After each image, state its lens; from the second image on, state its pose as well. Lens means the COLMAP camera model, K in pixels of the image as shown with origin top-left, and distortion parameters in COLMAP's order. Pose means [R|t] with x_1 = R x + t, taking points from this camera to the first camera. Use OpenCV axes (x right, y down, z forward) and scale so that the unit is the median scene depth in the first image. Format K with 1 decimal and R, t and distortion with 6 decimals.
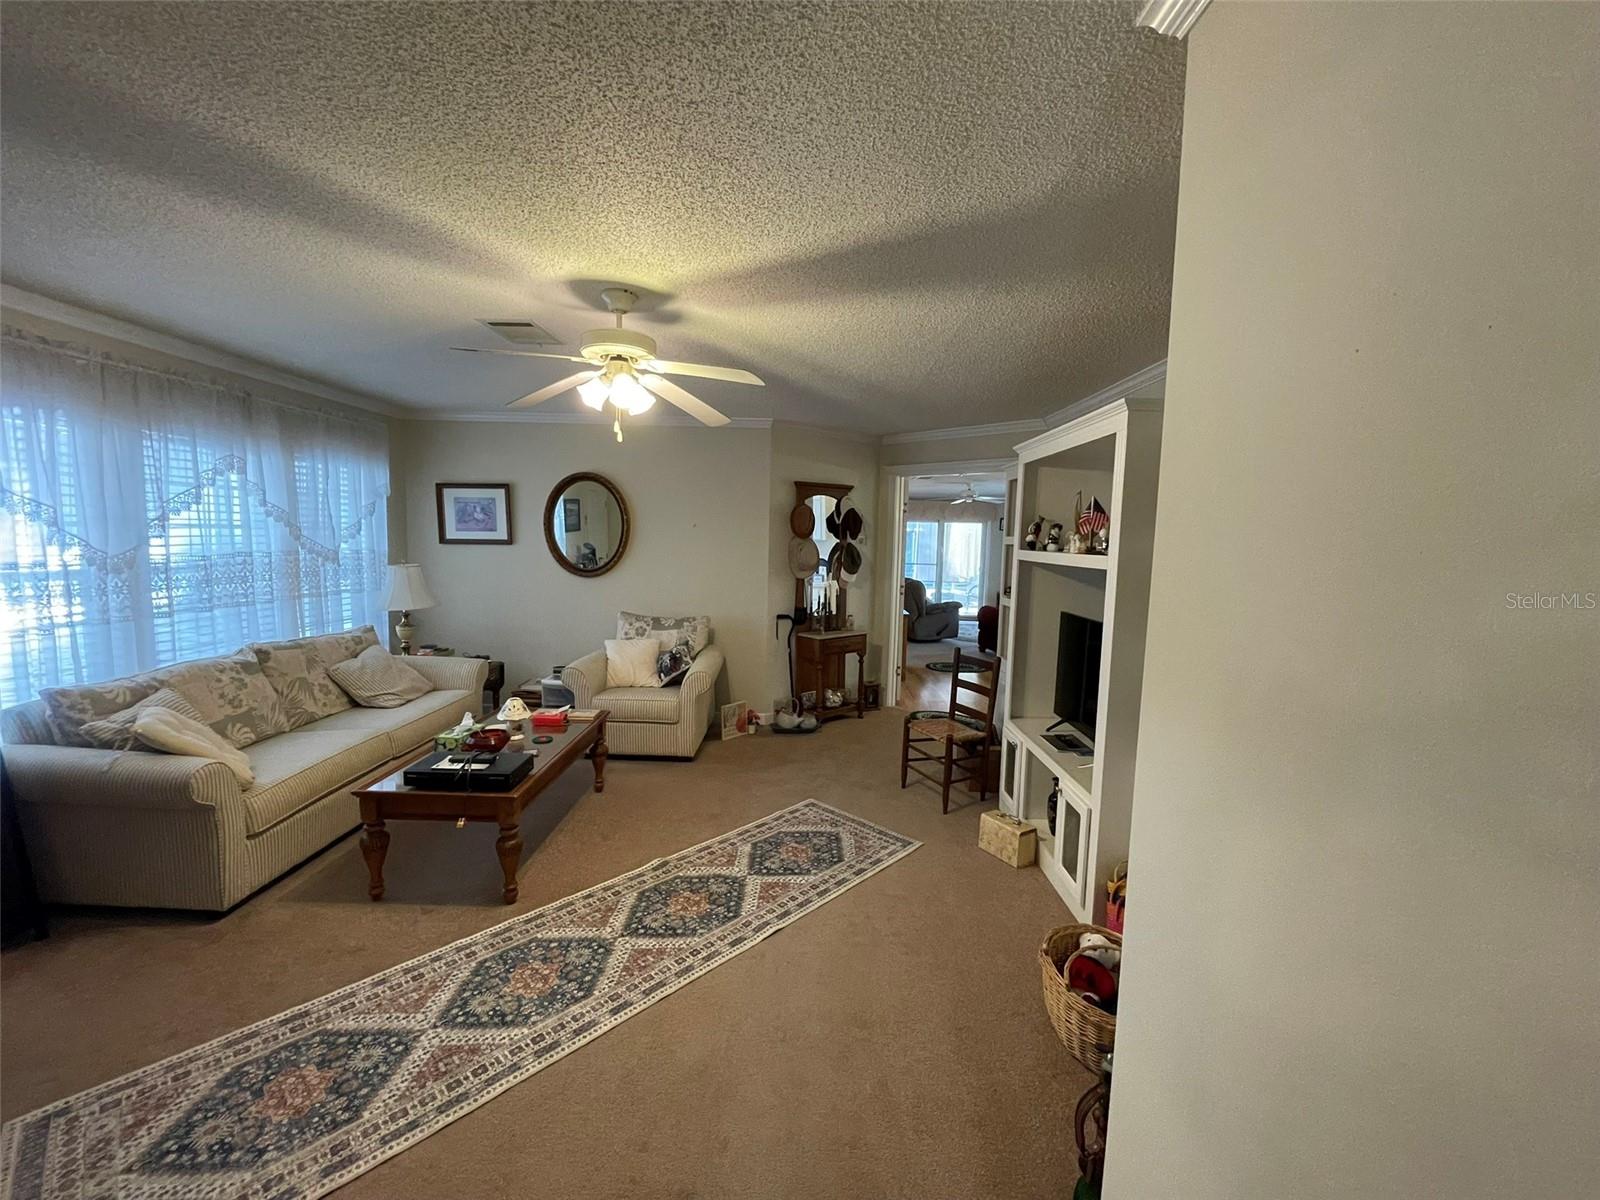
lens RADIAL K [[645.7, 0, 800.0], [0, 645.7, 600.0], [0, 0, 1]] dist [-0.002078, -0.000549]
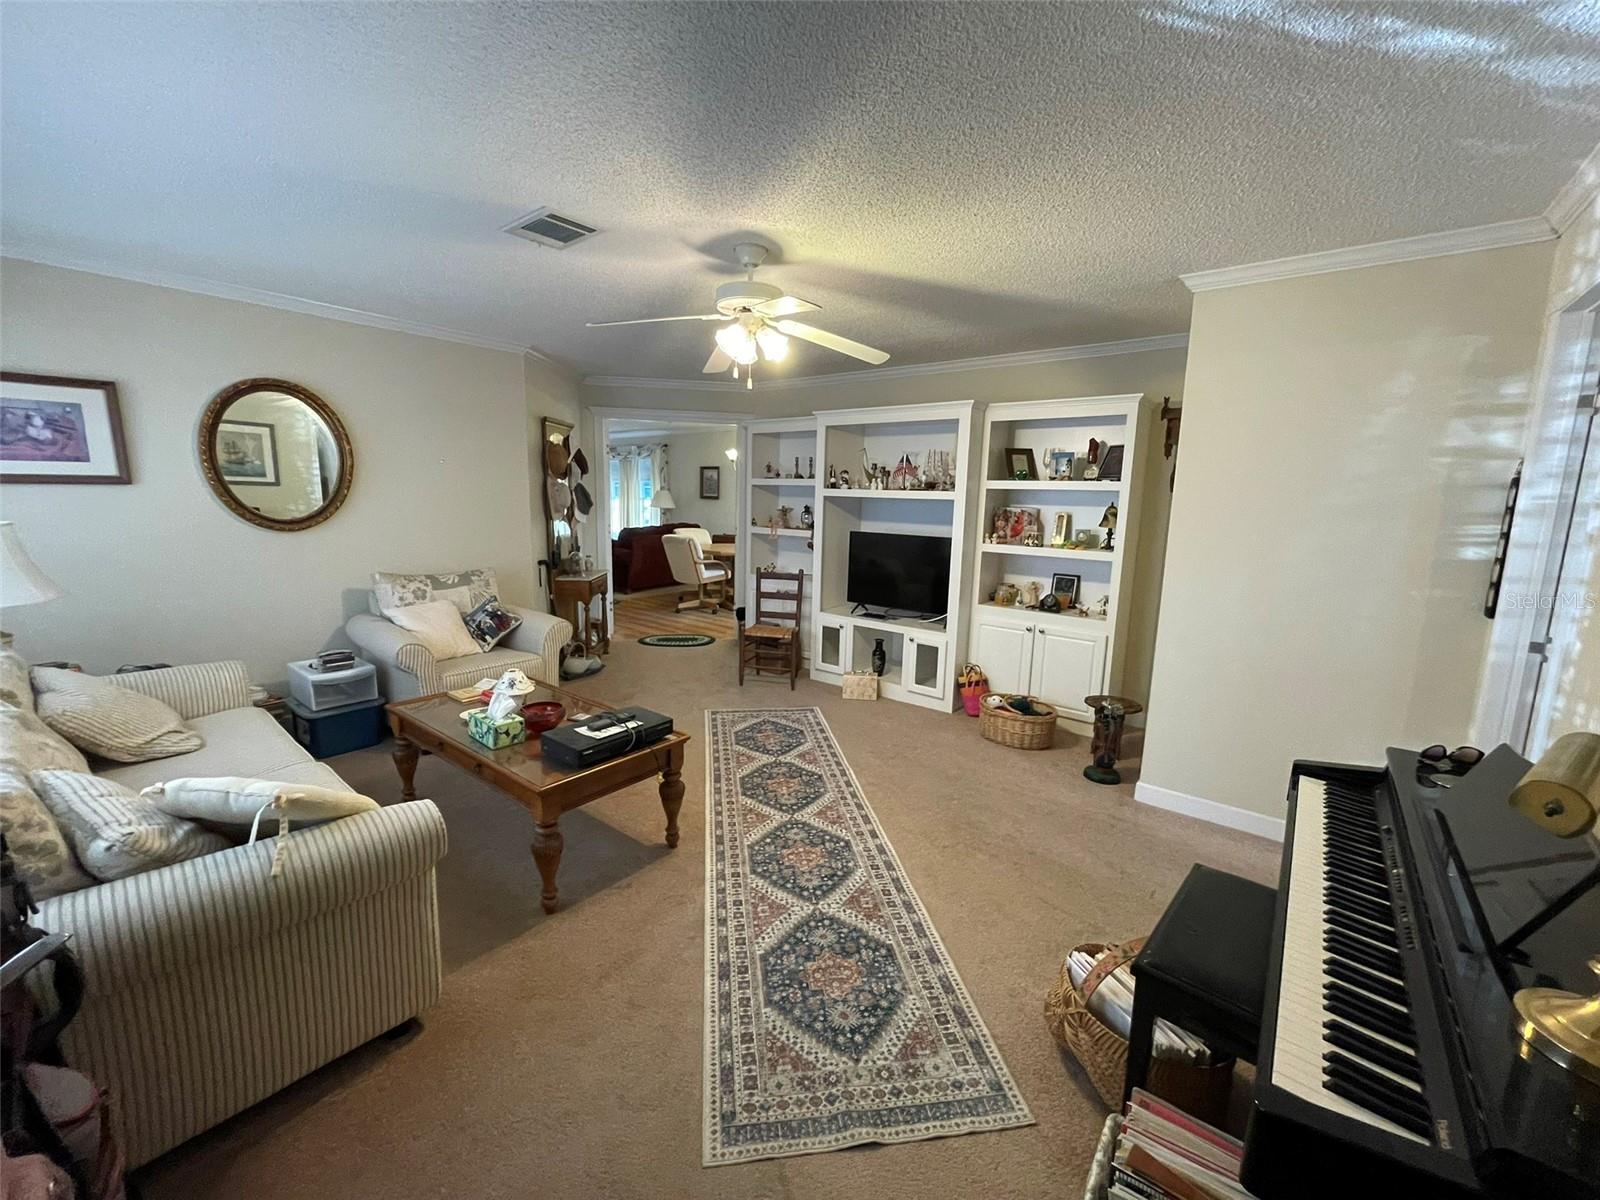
lens RADIAL K [[645.7, 0, 800.0], [0, 645.7, 600.0], [0, 0, 1]] dist [-0.002078, -0.000549]
pose [[0.616443, -0.137651, 0.775274, -0.990132], [0.067172, 0.990205, 0.122402, -0.017598], [-0.784529, -0.023377, 0.619651, 0.220134]]
